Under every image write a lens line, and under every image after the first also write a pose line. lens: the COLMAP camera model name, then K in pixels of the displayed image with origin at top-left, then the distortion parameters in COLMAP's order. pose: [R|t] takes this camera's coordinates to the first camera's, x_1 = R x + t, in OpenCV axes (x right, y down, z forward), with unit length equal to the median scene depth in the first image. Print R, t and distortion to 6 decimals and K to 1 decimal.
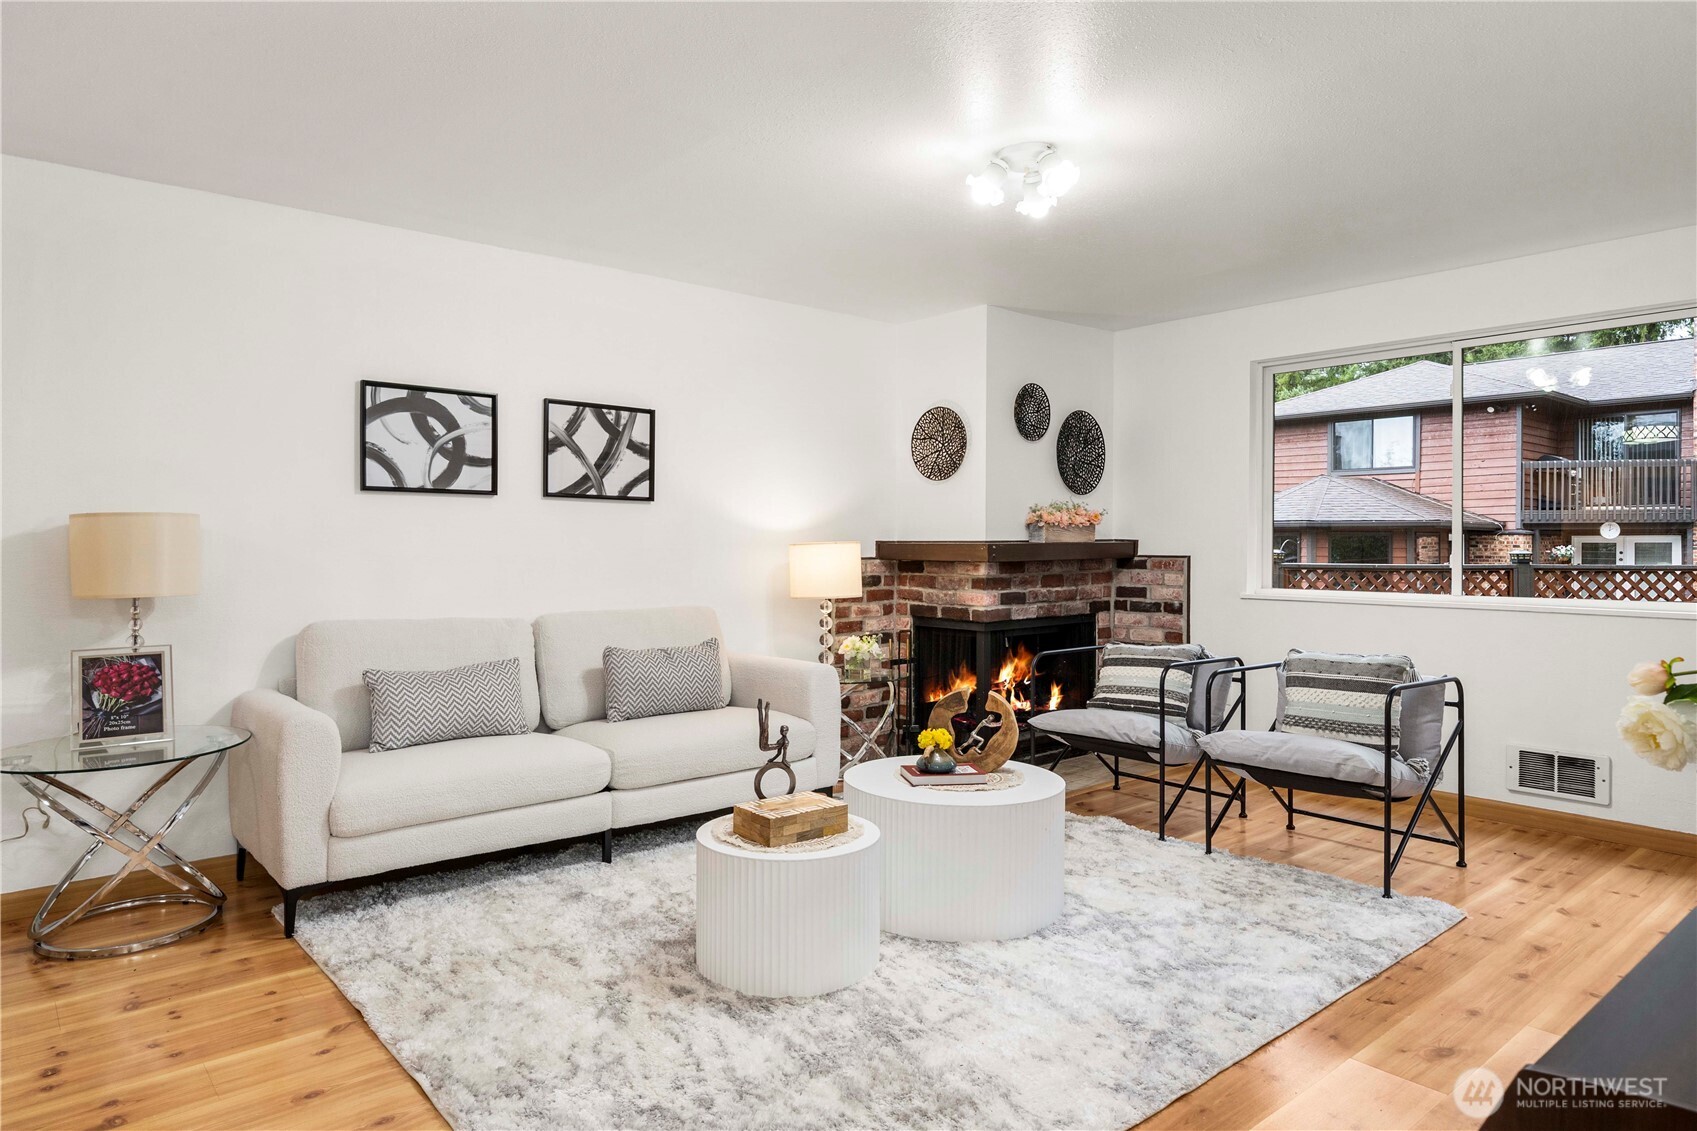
lens RADIAL K [[1023.8, 0, 838.0], [0, 1023.8, 548.3], [0, 0, 1]] dist [0.004734, -0.000768]
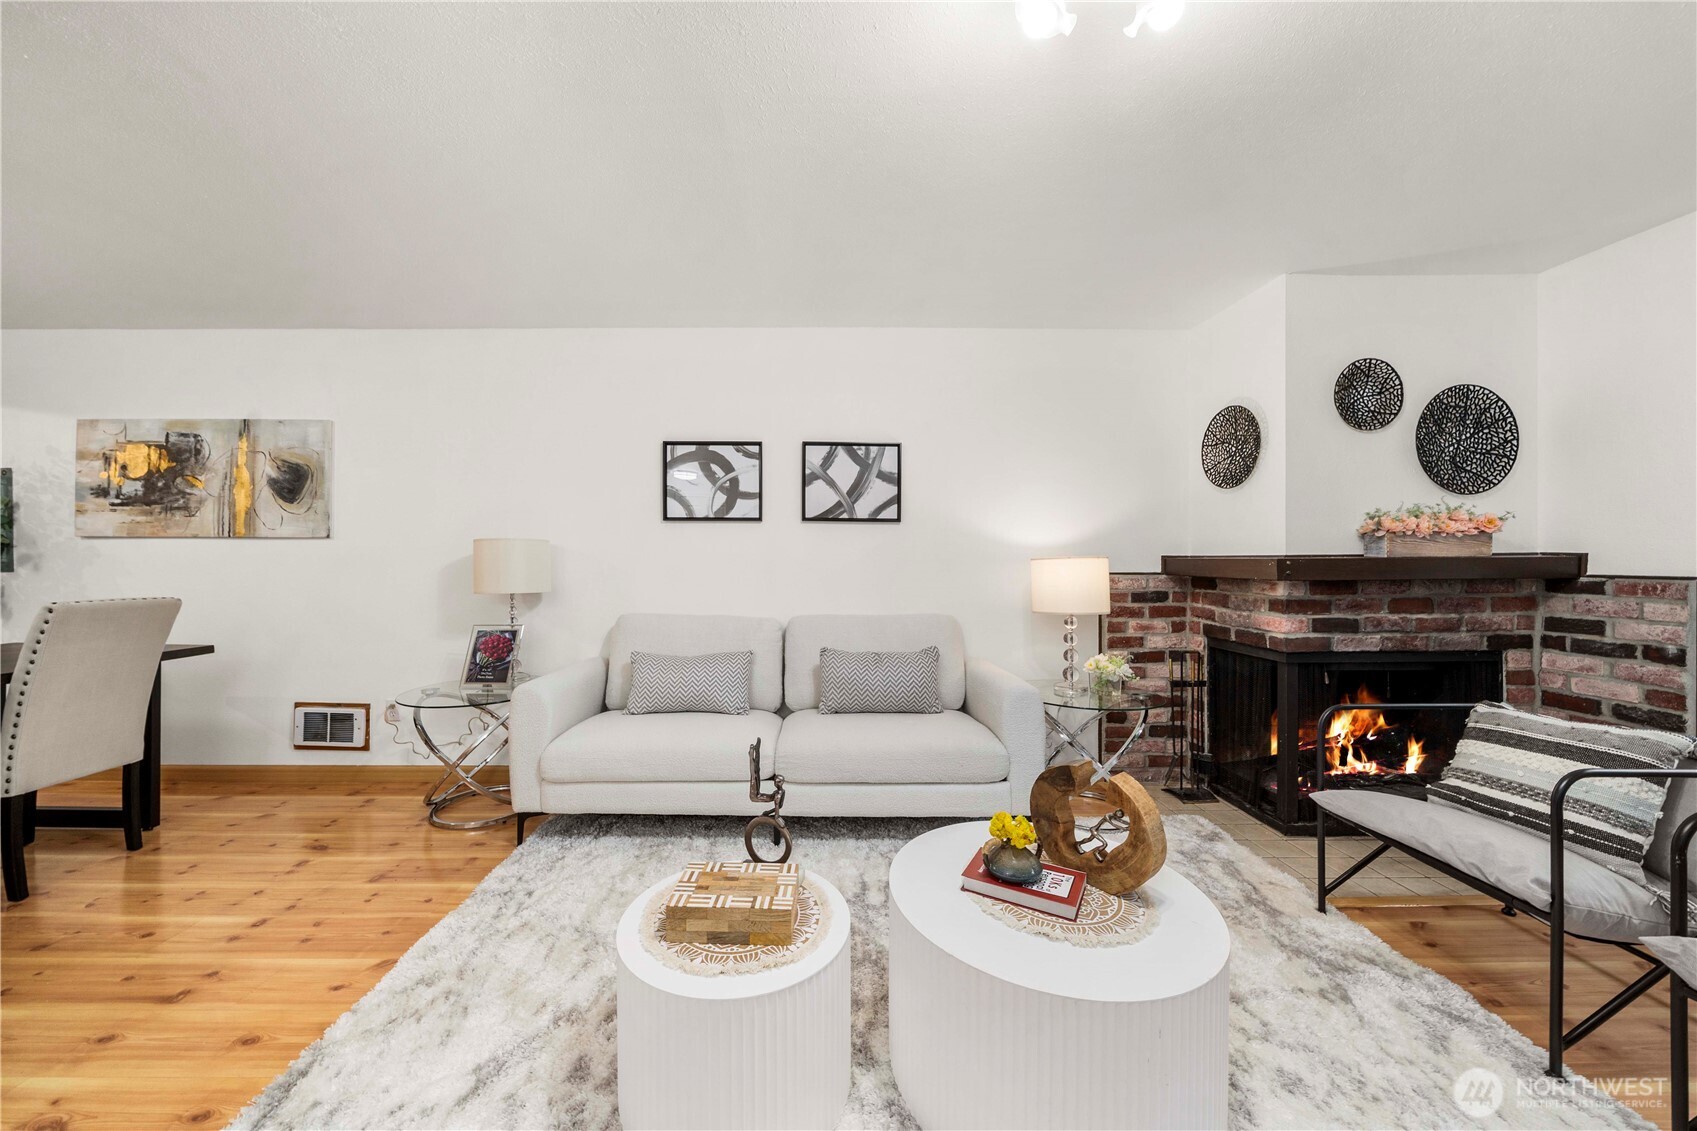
lens RADIAL K [[610.2, 0, 817.4], [0, 610.2, 557.7], [0, 0, 1]] dist [-0.004558, -0.000157]
pose [[0.766303, -0.001076, -0.642479, 0.200392], [-0.002467, 0.999986, -0.004618, -0.002320], [0.642475, 0.005124, 0.766289, 0.436908]]
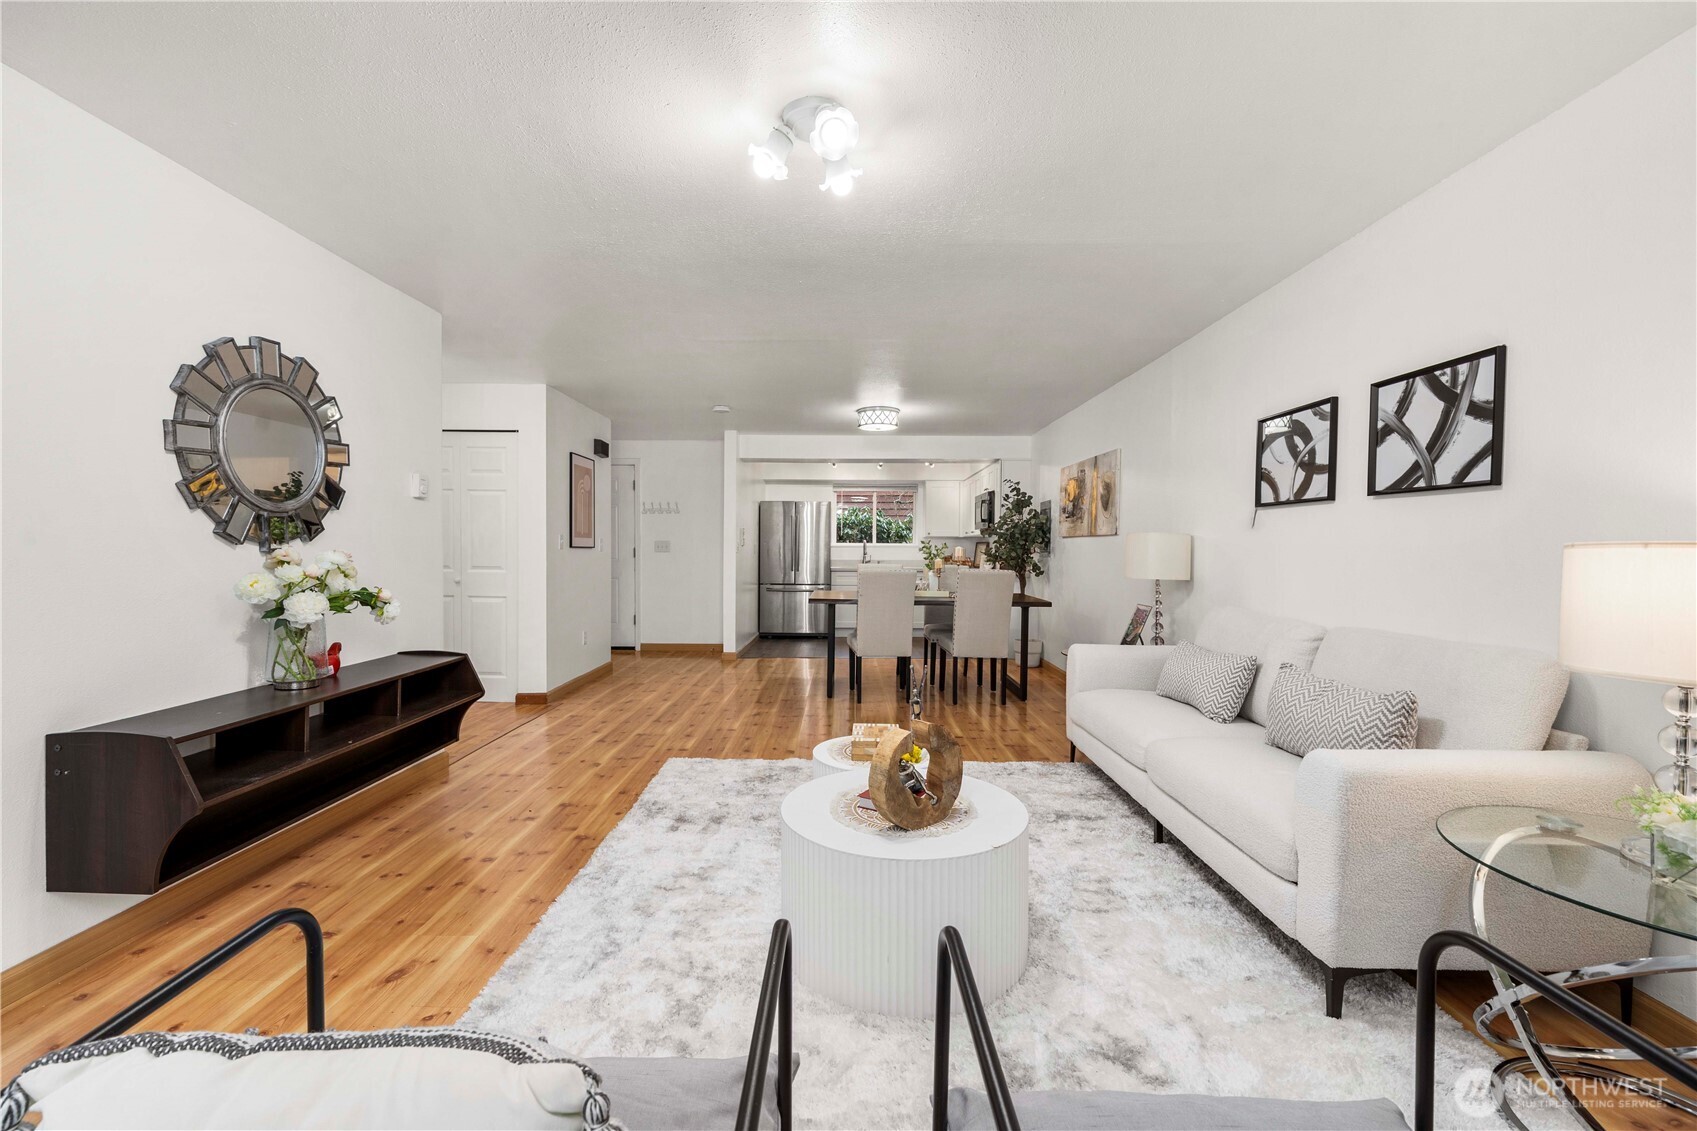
lens RADIAL K [[713.5, 0, 839.7], [0, 713.5, 573.2], [0, 0, 1]] dist [0.000969, -0.000741]
pose [[-0.650021, 0.022216, -0.759592, 0.473803], [-0.006967, 0.999356, 0.035190, -0.002297], [0.759885, 0.028166, -0.649447, 1.035924]]
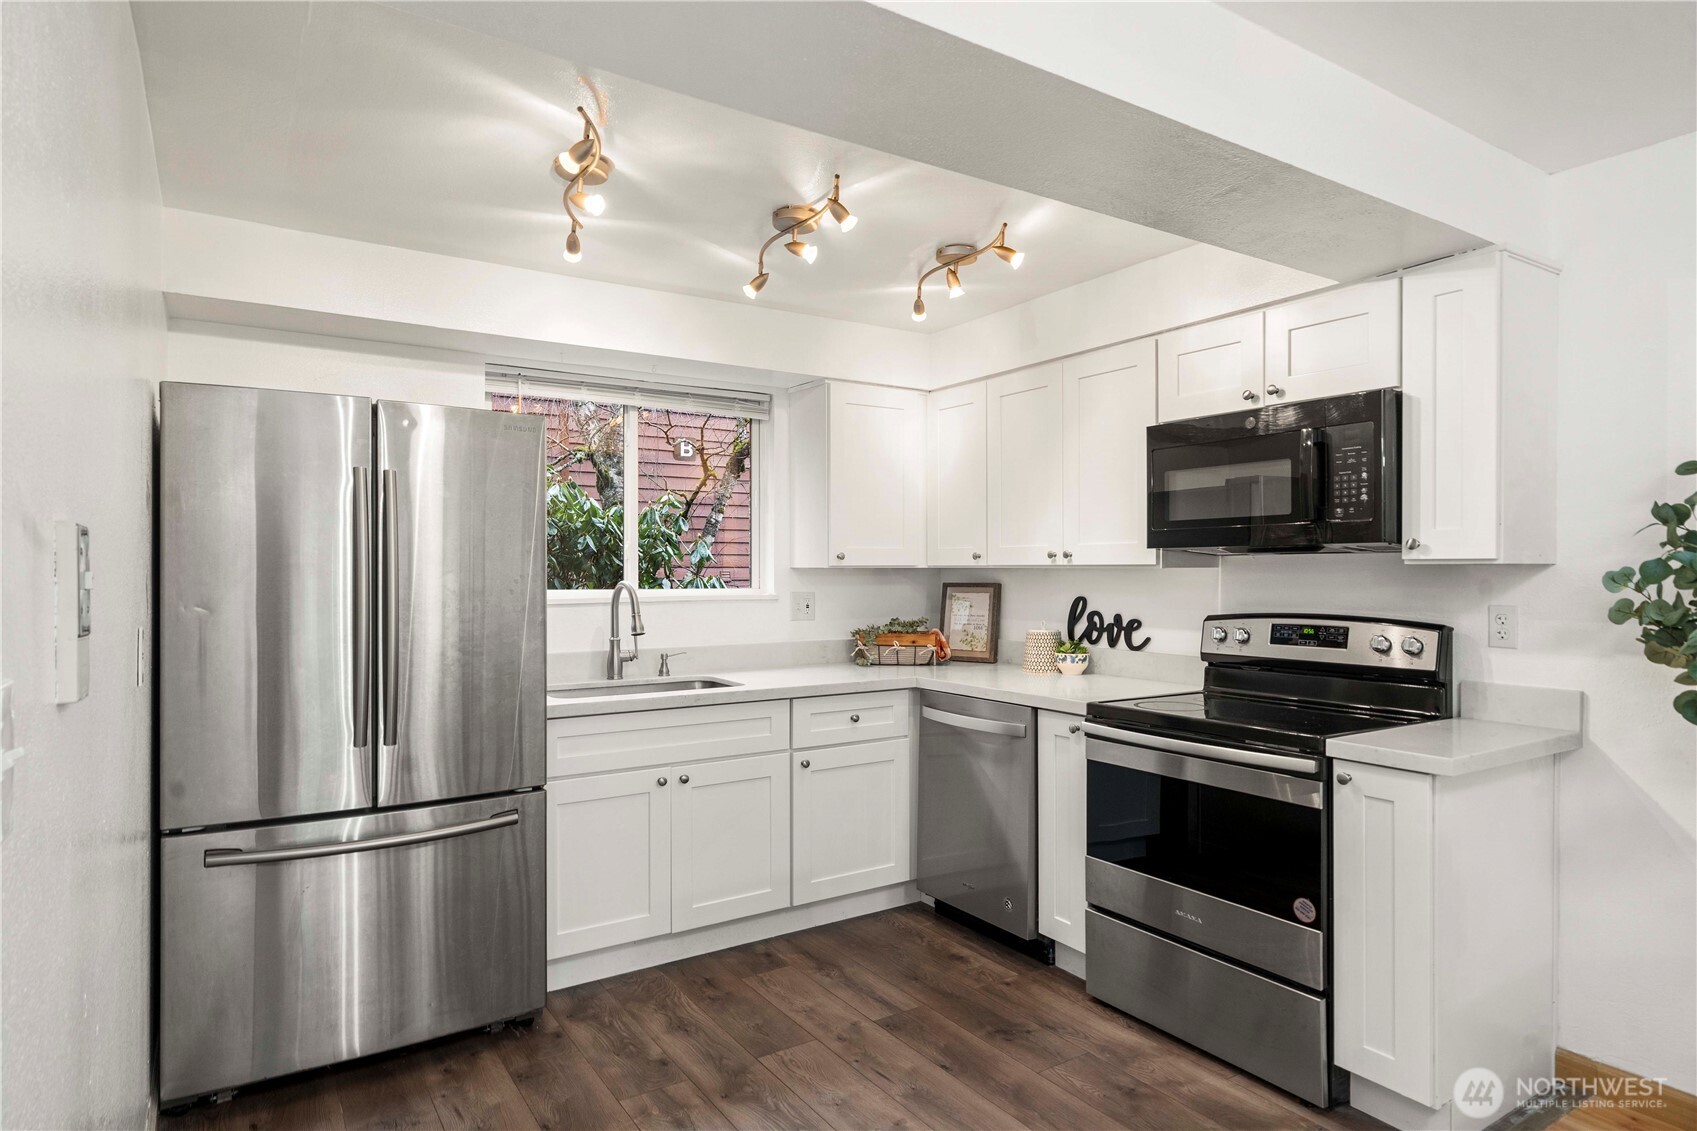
lens RADIAL K [[959.2, 0, 826.2], [0, 959.2, 560.7], [0, 0, 1]] dist [-0.000090, -0.001163]
pose [[-0.142990, -0.006252, -0.989704, -0.512025], [-0.002534, 0.999979, -0.005951, -0.041017], [0.989721, 0.001657, -0.143003, -0.091524]]
